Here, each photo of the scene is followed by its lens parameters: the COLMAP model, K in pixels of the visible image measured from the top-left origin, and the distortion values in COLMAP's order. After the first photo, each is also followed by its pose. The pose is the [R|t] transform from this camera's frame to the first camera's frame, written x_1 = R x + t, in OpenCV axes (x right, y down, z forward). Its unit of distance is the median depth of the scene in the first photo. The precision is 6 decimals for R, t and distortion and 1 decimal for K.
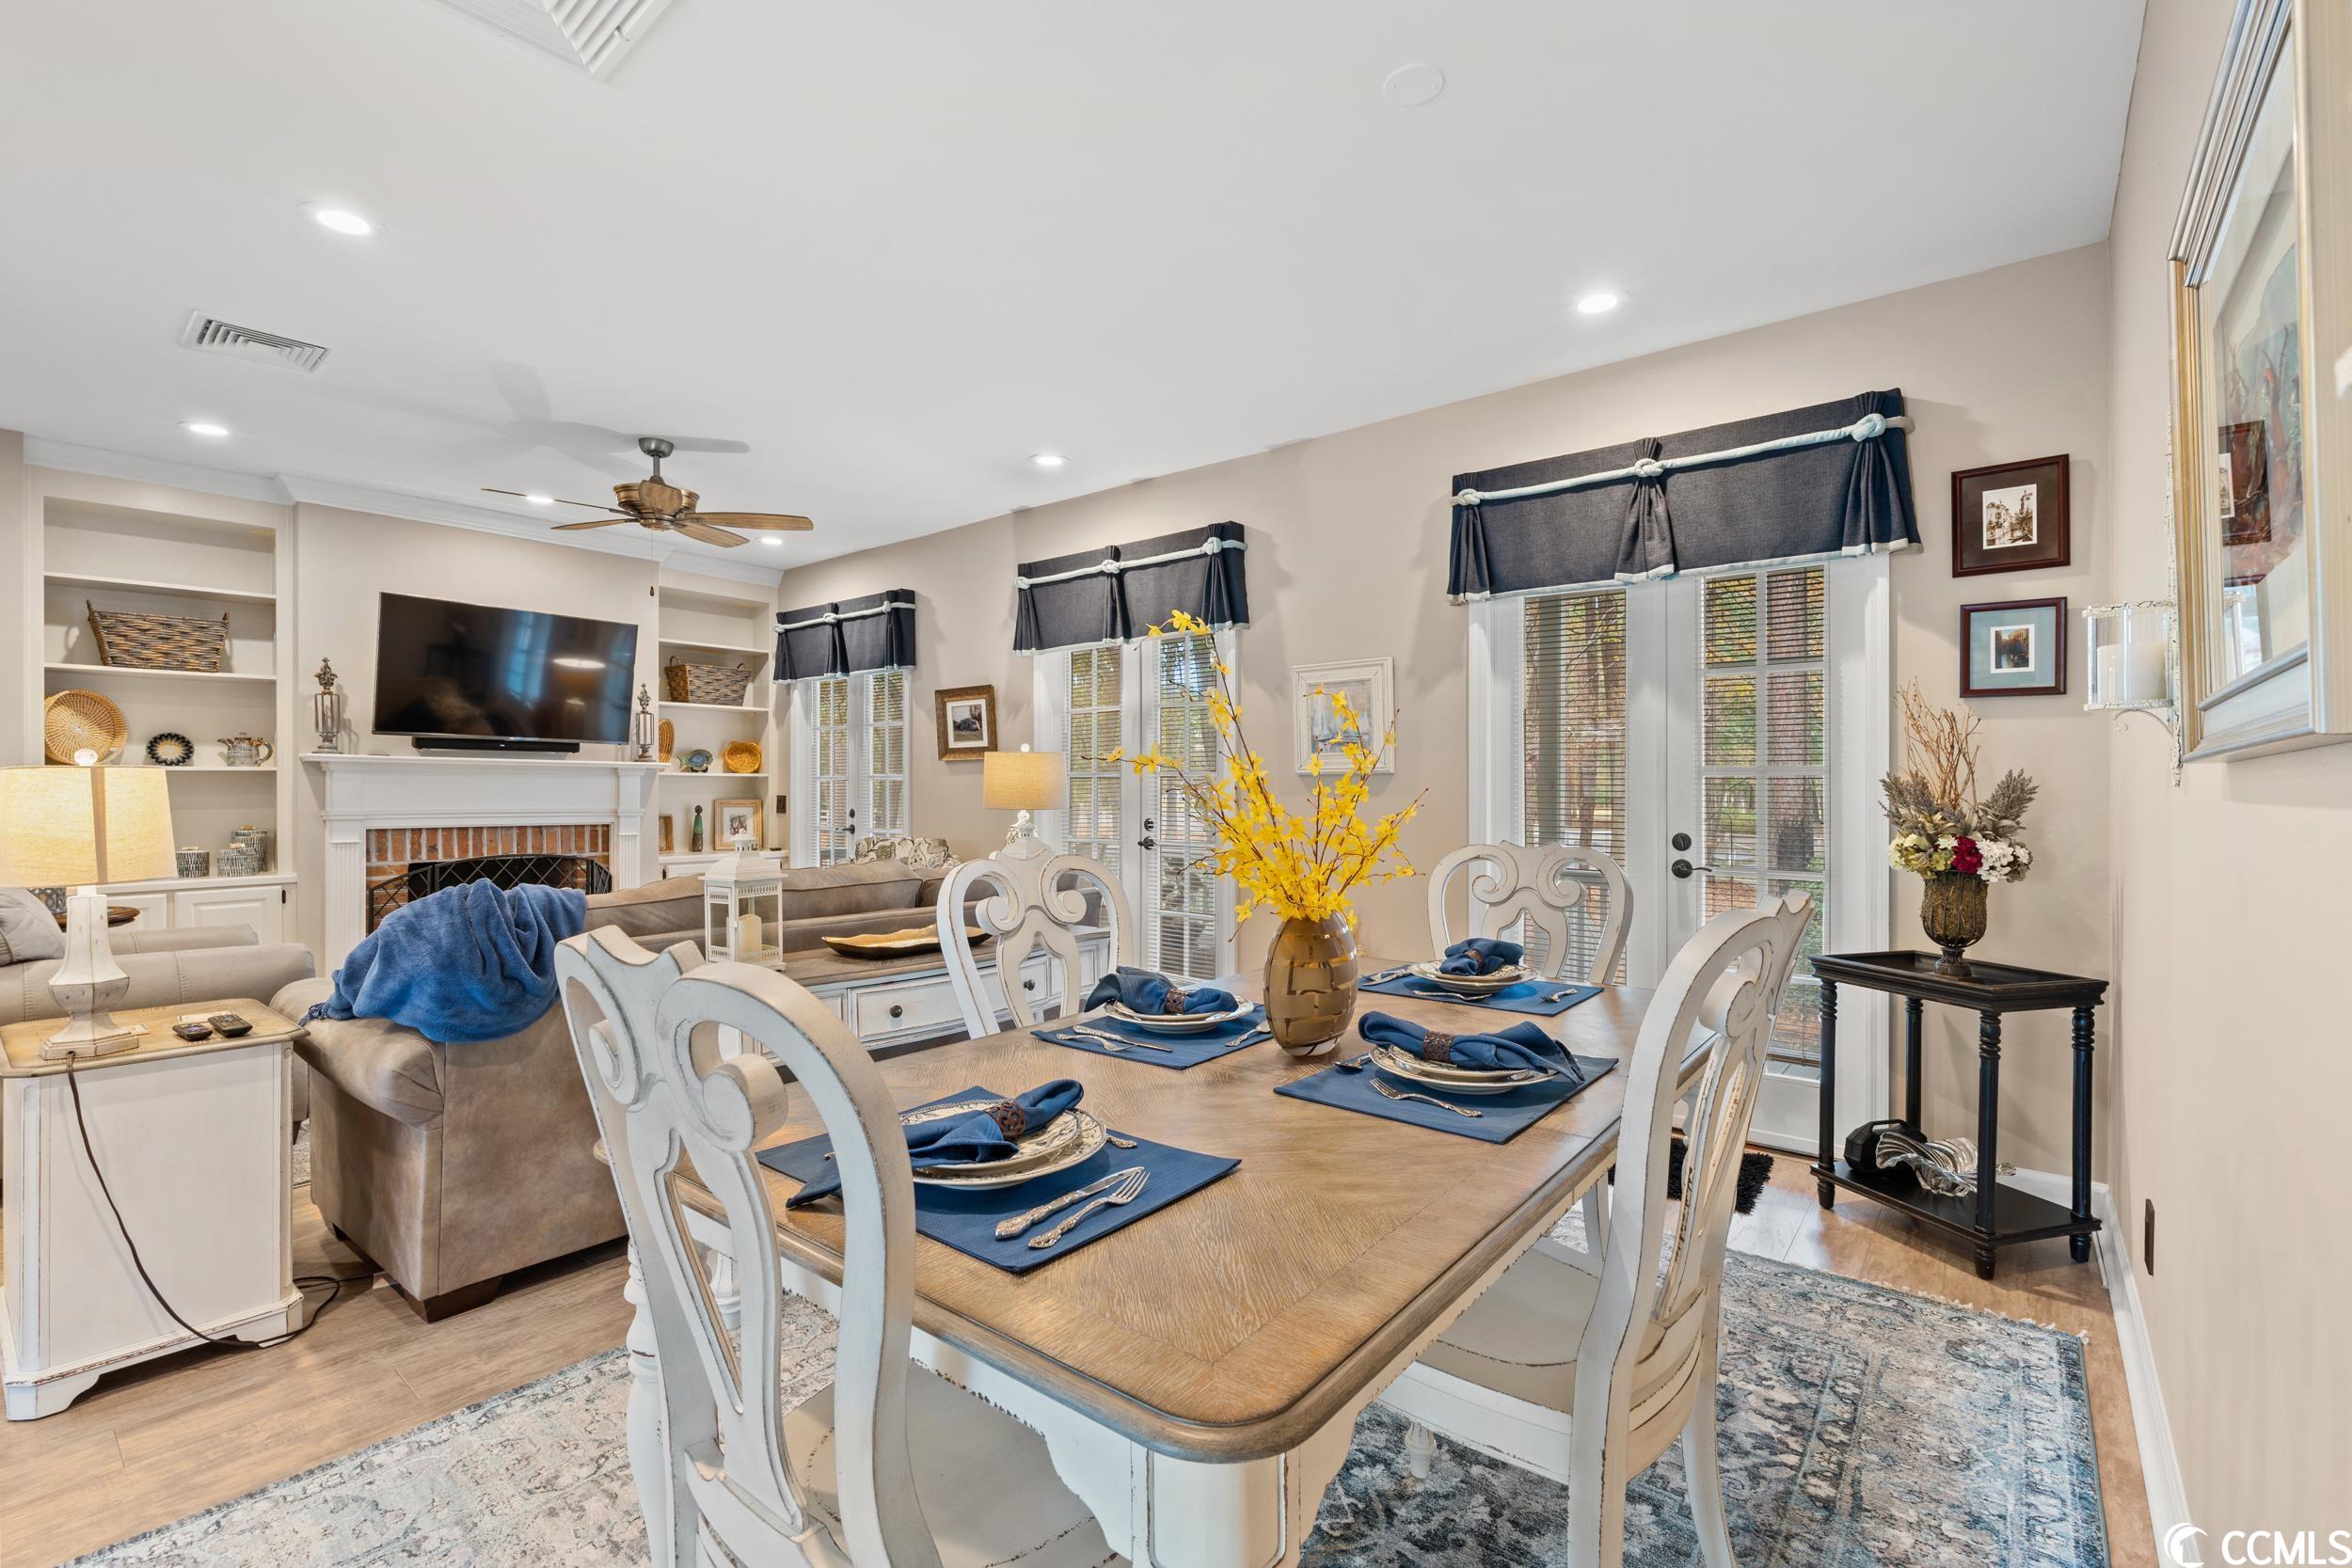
lens RADIAL K [[1030.9, 0, 1171.4], [0, 1030.9, 787.2], [0, 0, 1]] dist [-0.000230, 0.000808]
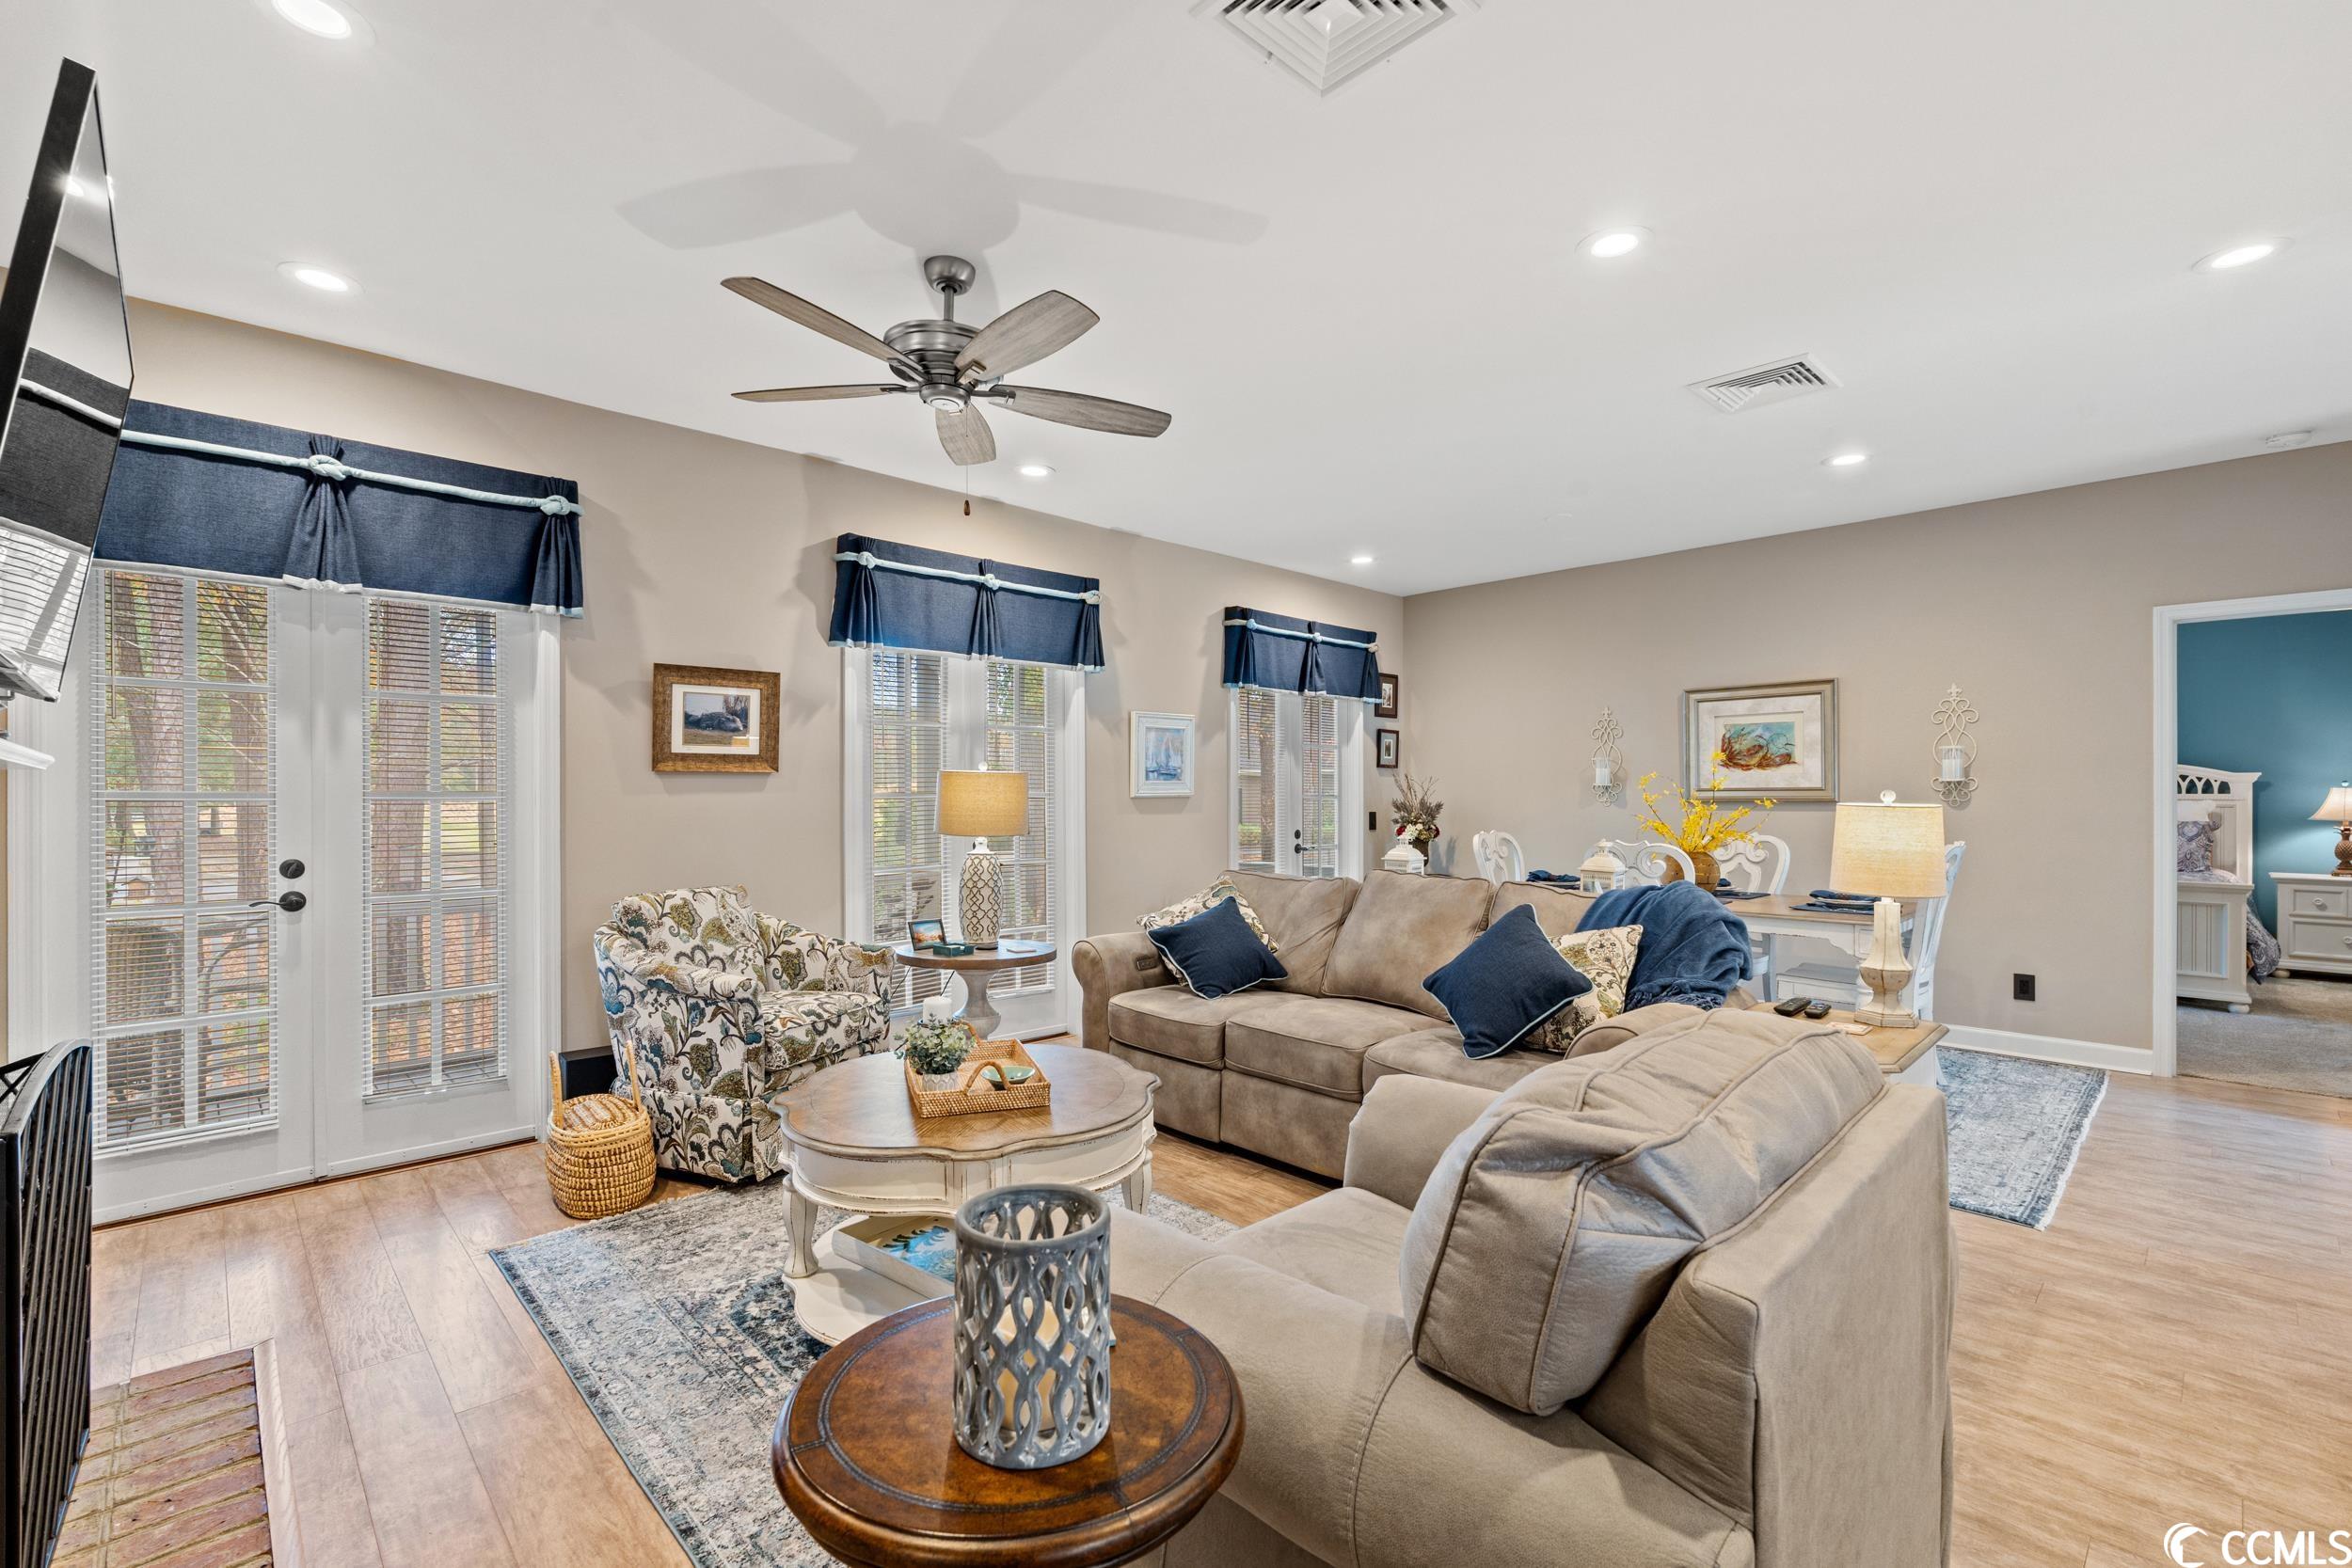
lens RADIAL K [[1033.9, 0, 1180.9], [0, 1033.9, 788.4], [0, 0, 1]] dist [-0.003288, 0.000115]
pose [[0.102943, 0.005018, 0.994675, -0.967204], [-0.001195, 0.999987, -0.004922, -0.013645], [-0.994687, -0.000682, 0.102948, 0.688886]]
